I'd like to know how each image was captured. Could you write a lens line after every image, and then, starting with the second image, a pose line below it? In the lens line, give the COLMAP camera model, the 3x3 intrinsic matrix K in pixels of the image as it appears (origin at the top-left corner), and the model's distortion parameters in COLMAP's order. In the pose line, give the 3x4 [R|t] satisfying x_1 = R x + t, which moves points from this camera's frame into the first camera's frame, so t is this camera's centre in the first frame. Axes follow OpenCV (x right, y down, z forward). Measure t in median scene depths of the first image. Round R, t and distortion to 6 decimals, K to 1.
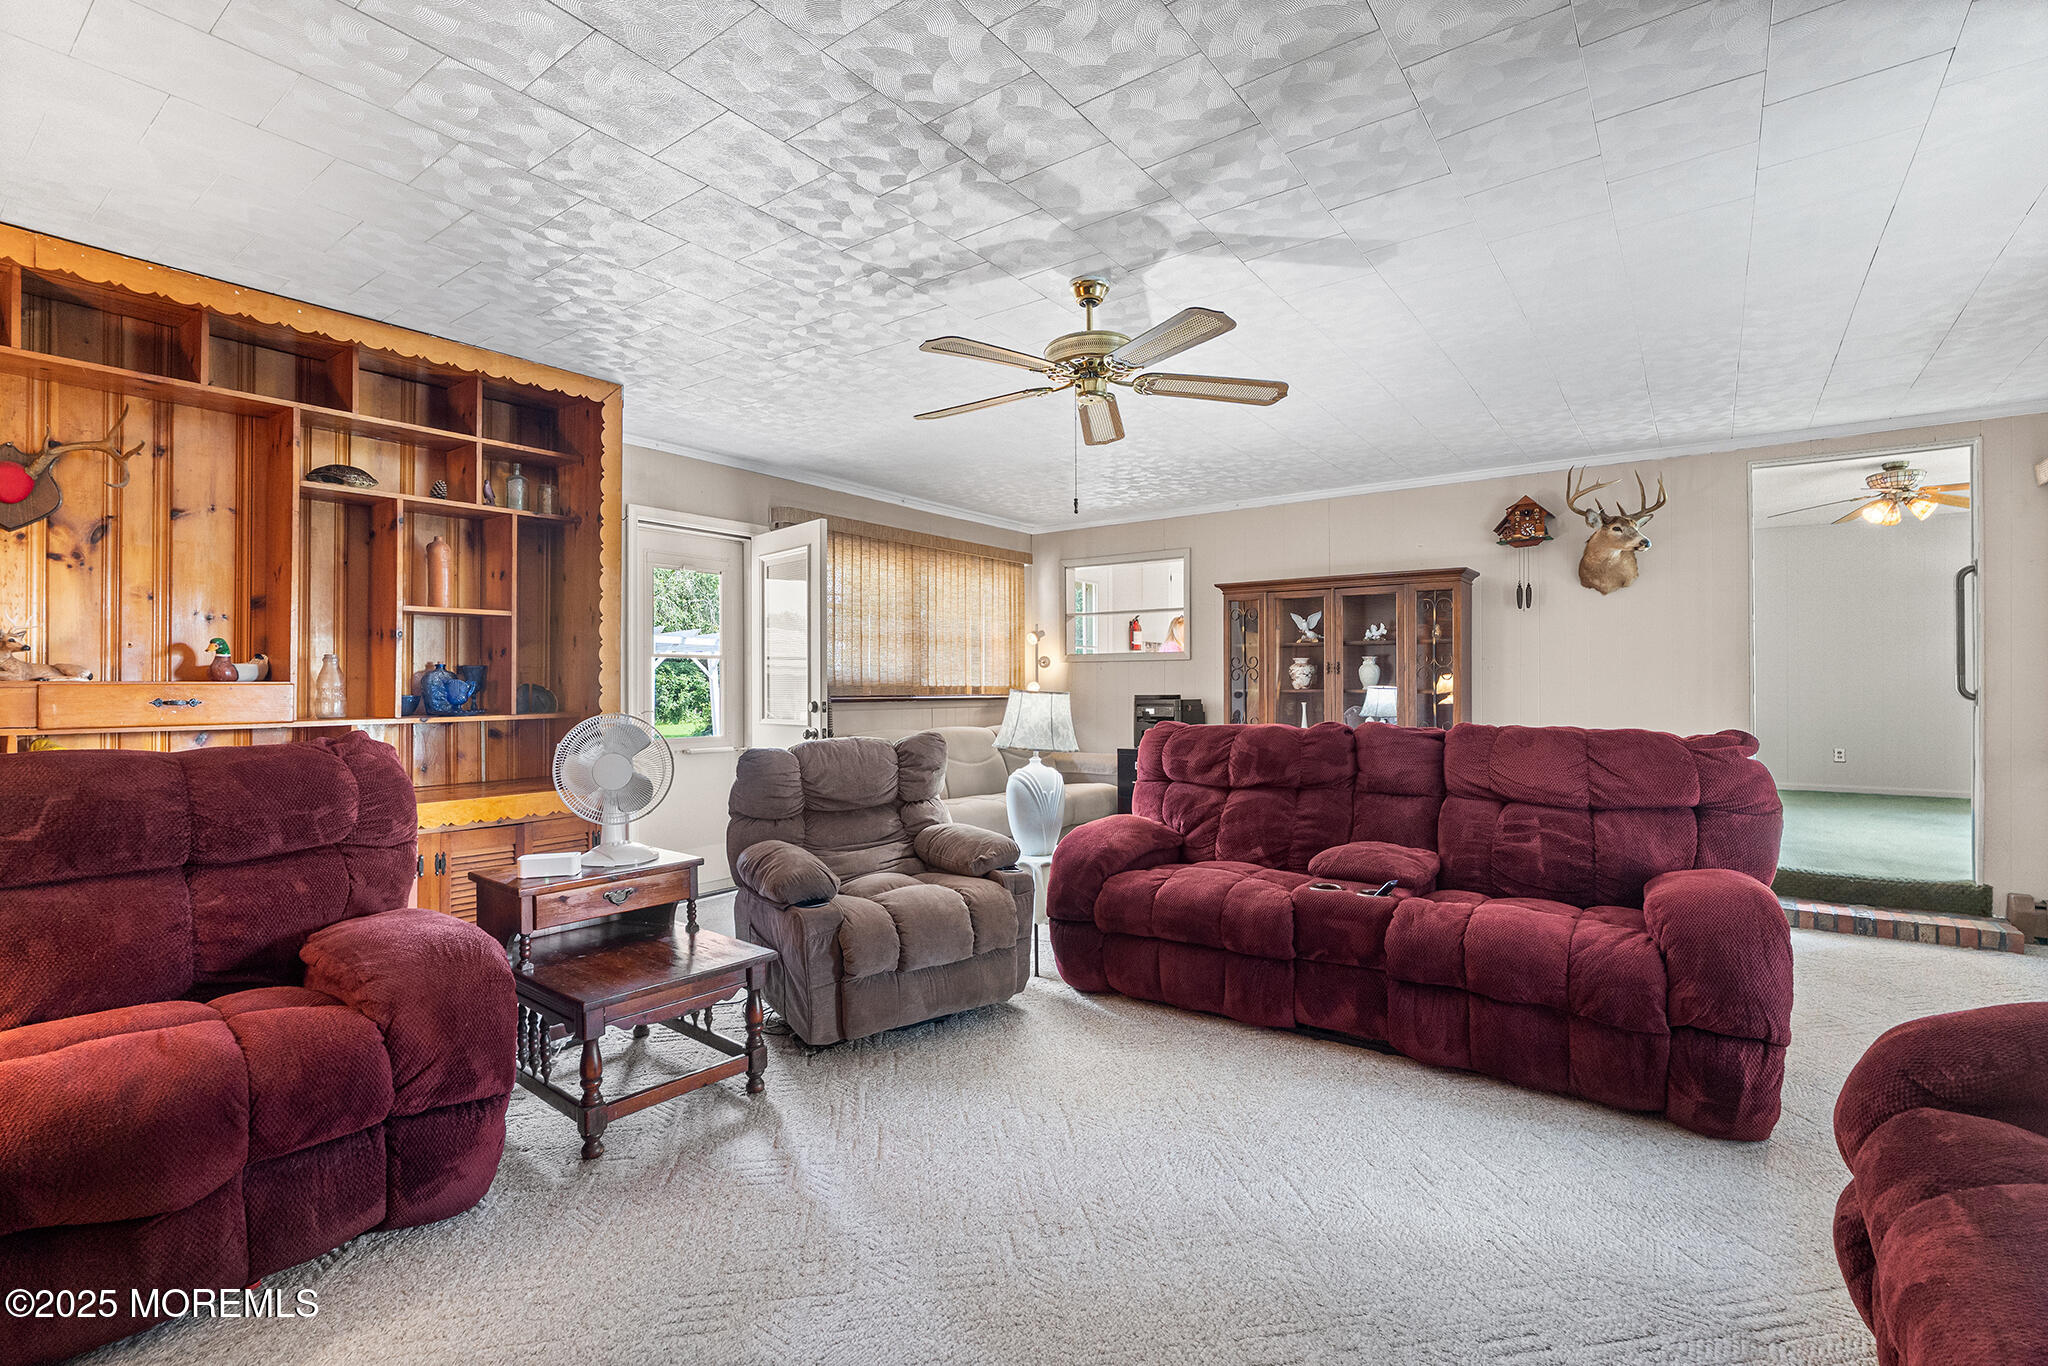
lens RADIAL K [[920.0, 0, 1018.0], [0, 920.0, 672.7], [0, 0, 1]] dist [-0.004836, 0.000201]
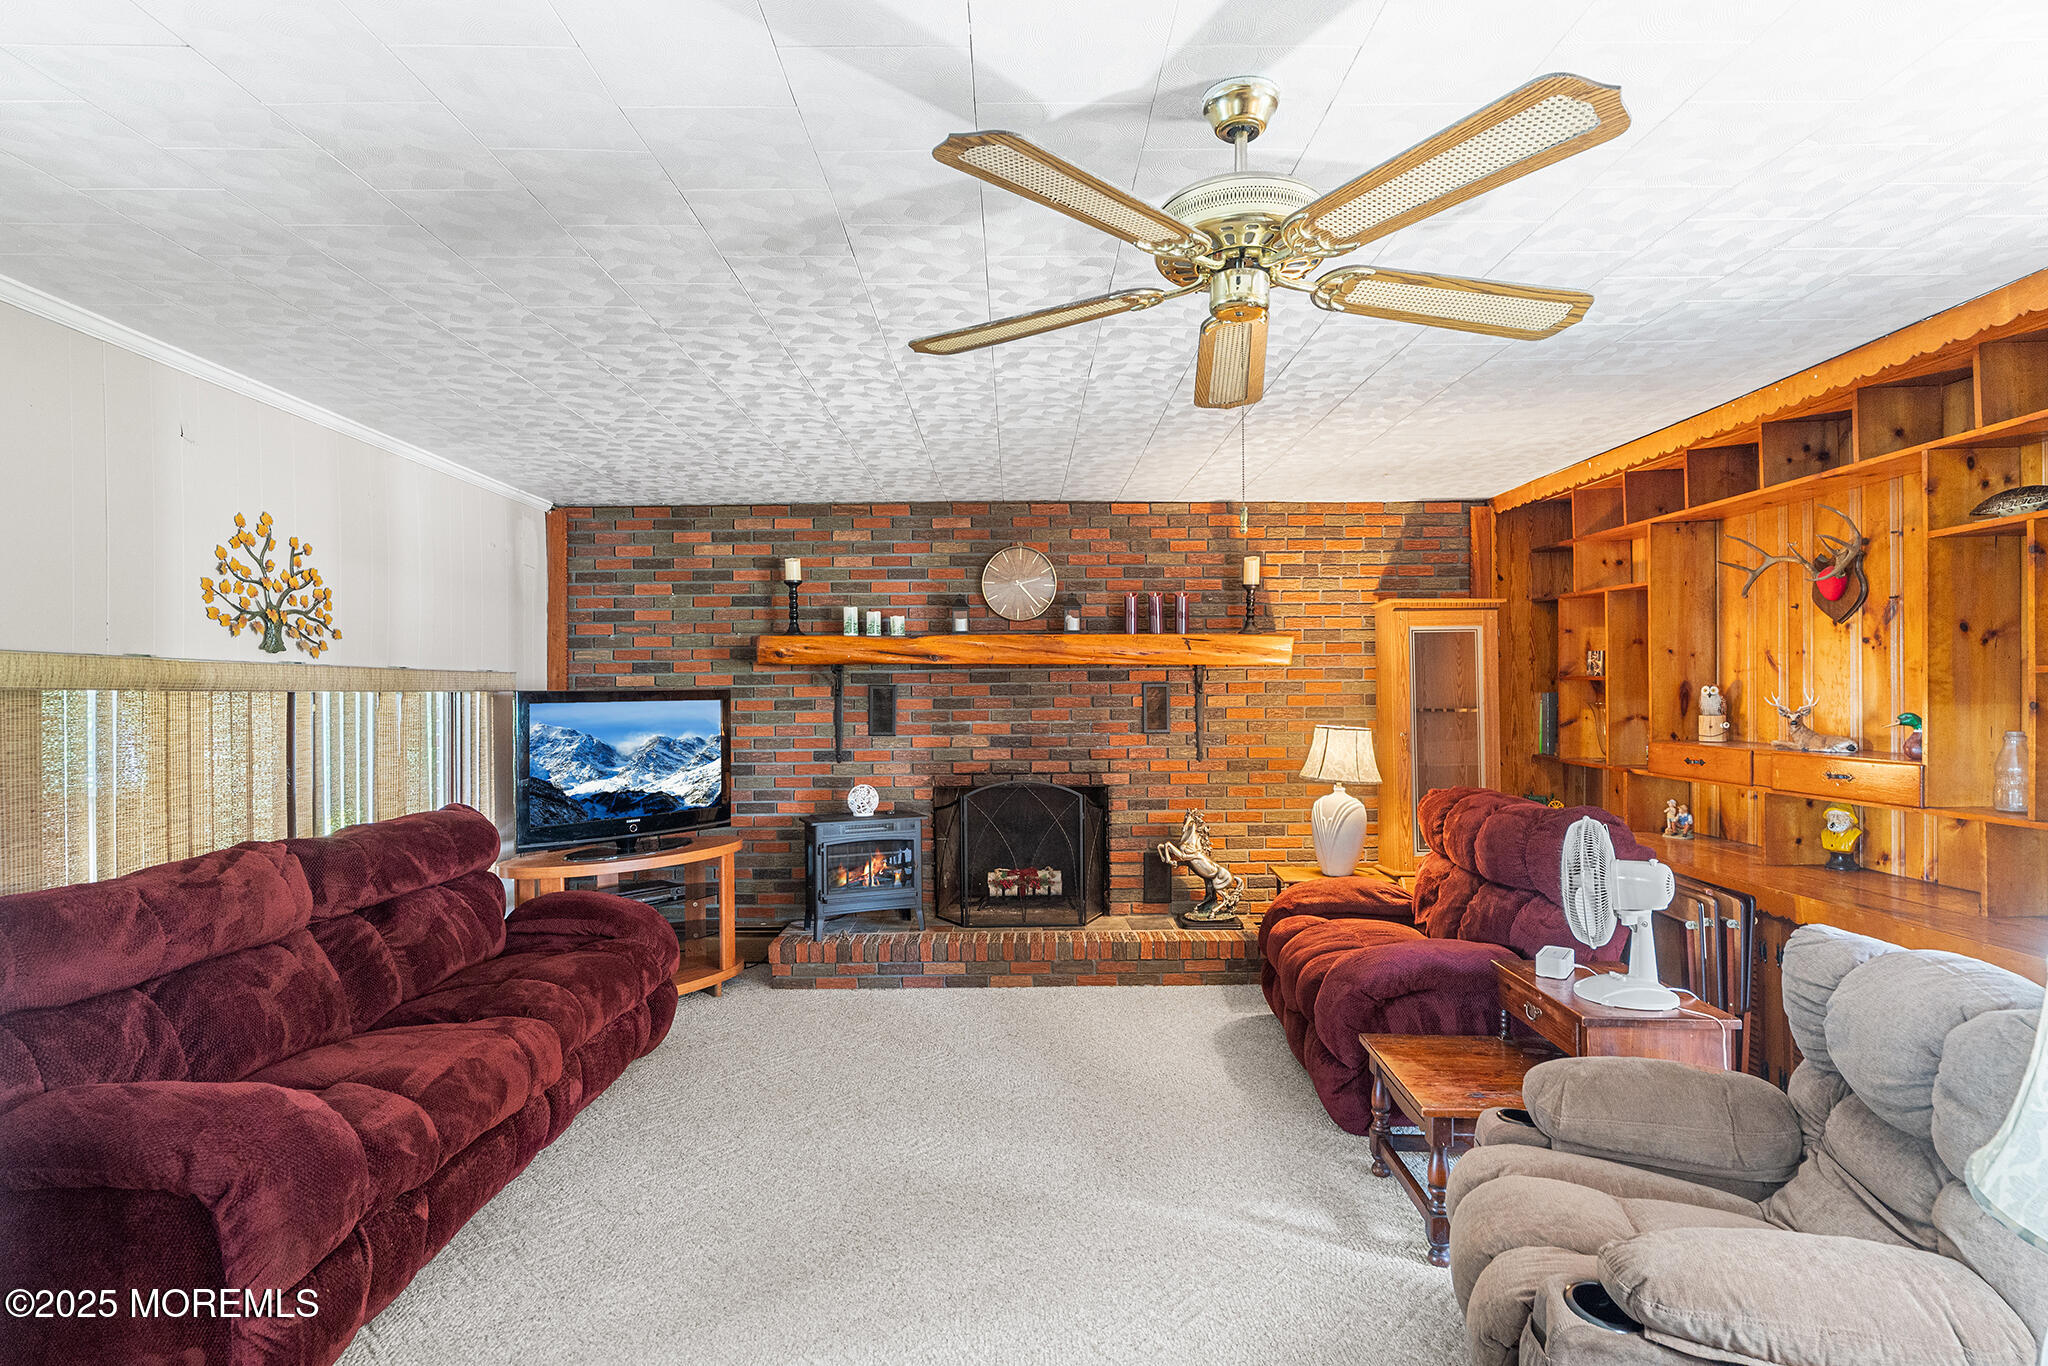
lens RADIAL K [[1017.1, 0, 1027.1], [0, 1017.1, 697.0], [0, 0, 1]] dist [-0.001359, -0.000370]
pose [[-0.794109, 0.011647, -0.607664, 0.528310], [0.013180, 0.999911, 0.001940, -0.072556], [0.607632, -0.006468, -0.794192, 1.361811]]
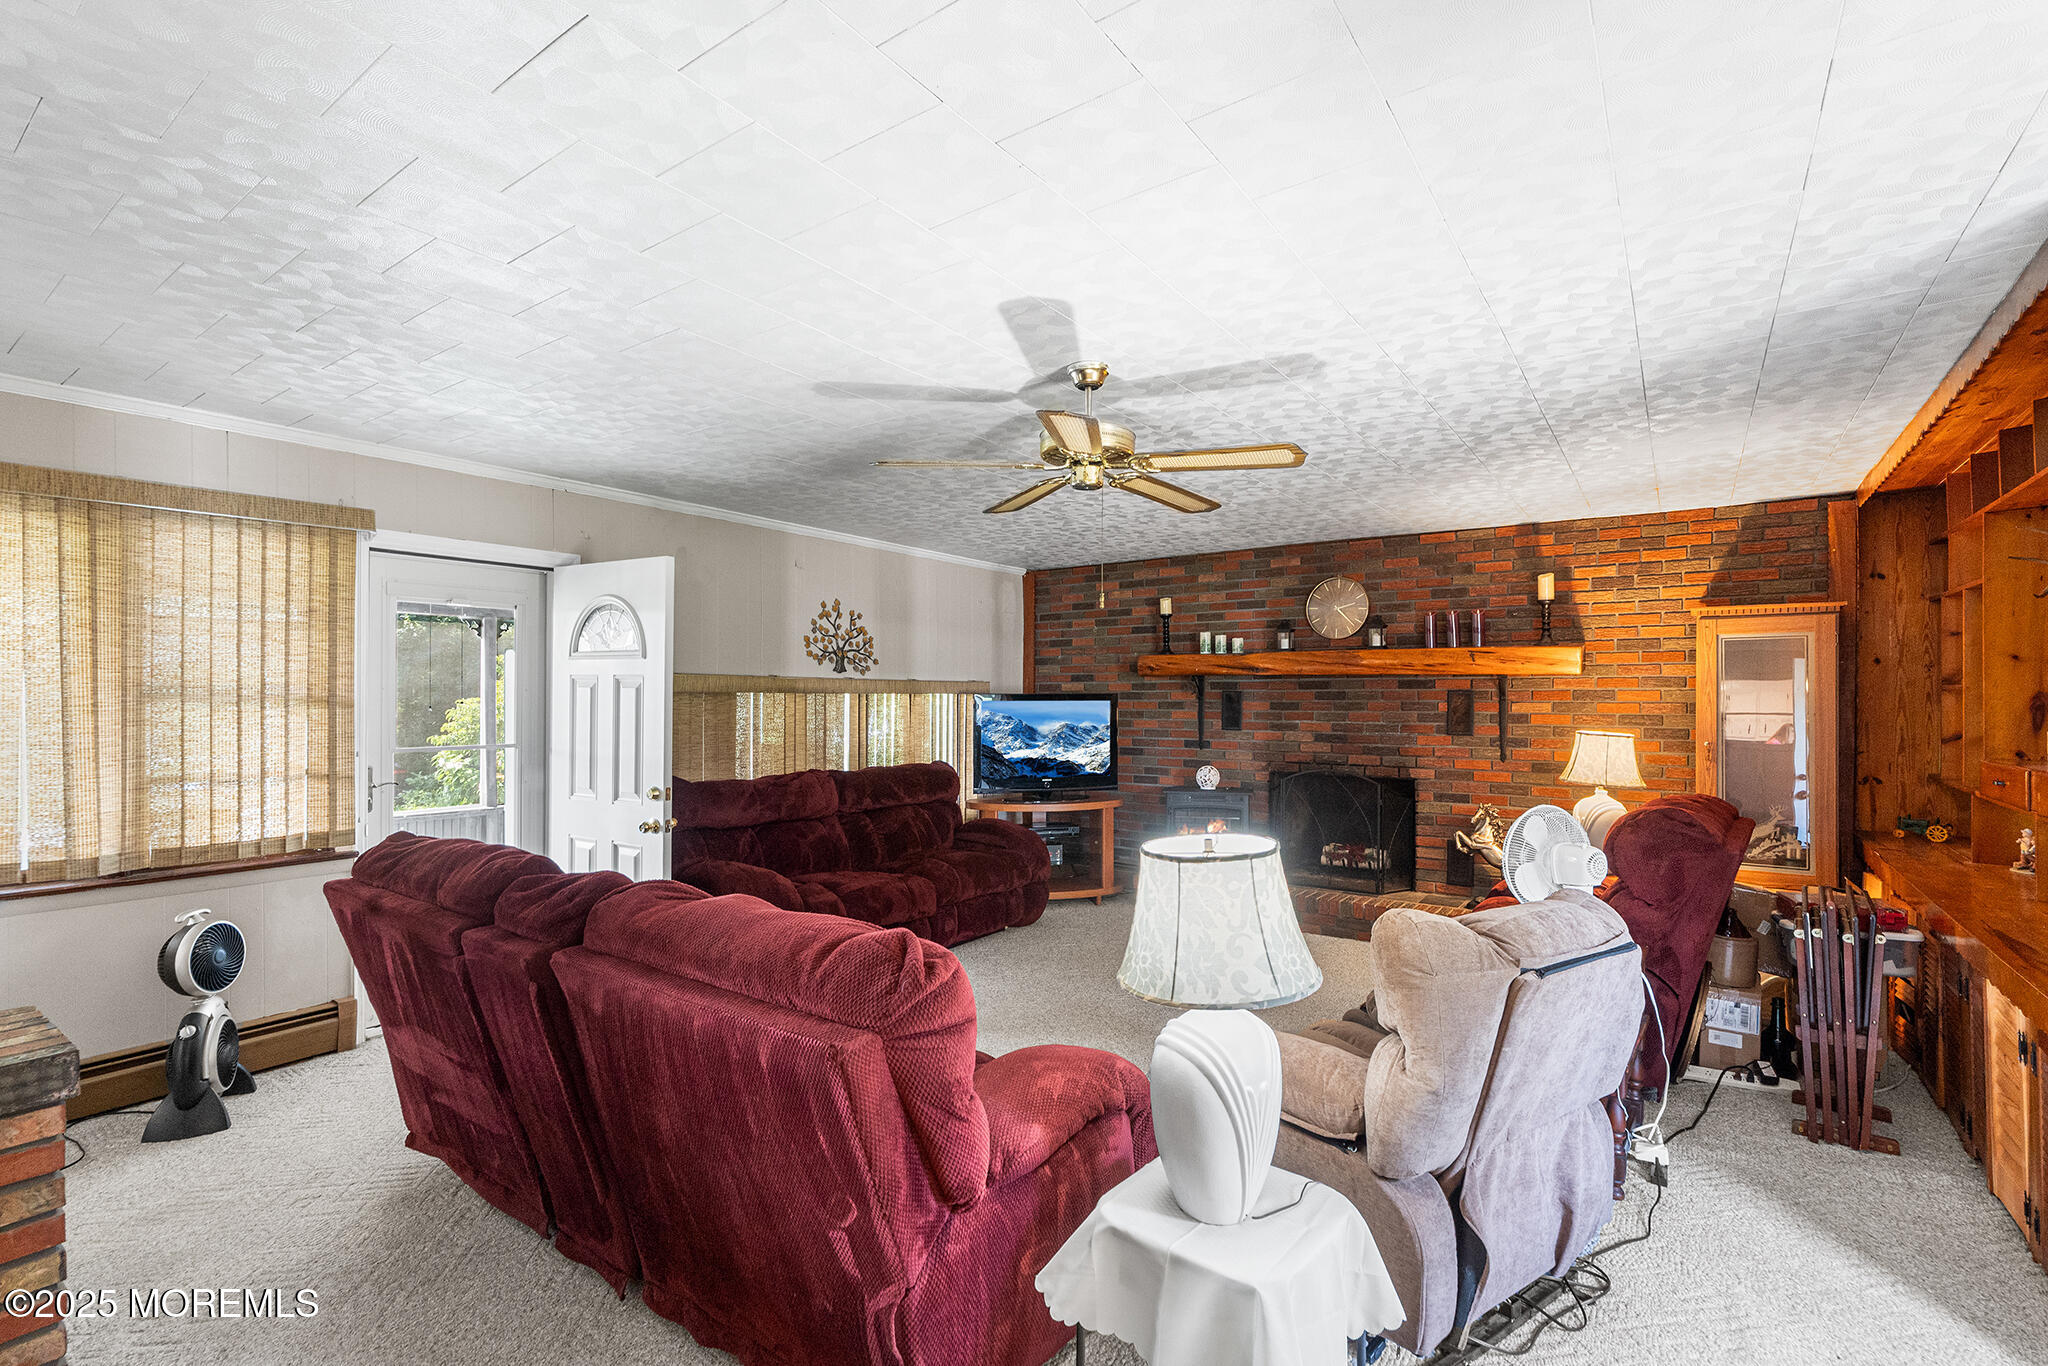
lens RADIAL K [[931.5, 0, 1016.5], [0, 931.5, 696.5], [0, 0, 1]] dist [-0.008640, 0.000239]
pose [[-0.999899, 0.001048, -0.014189, 0.161882], [0.001127, 0.999984, -0.005598, -0.069398], [0.014183, -0.005613, -0.999884, 1.919287]]
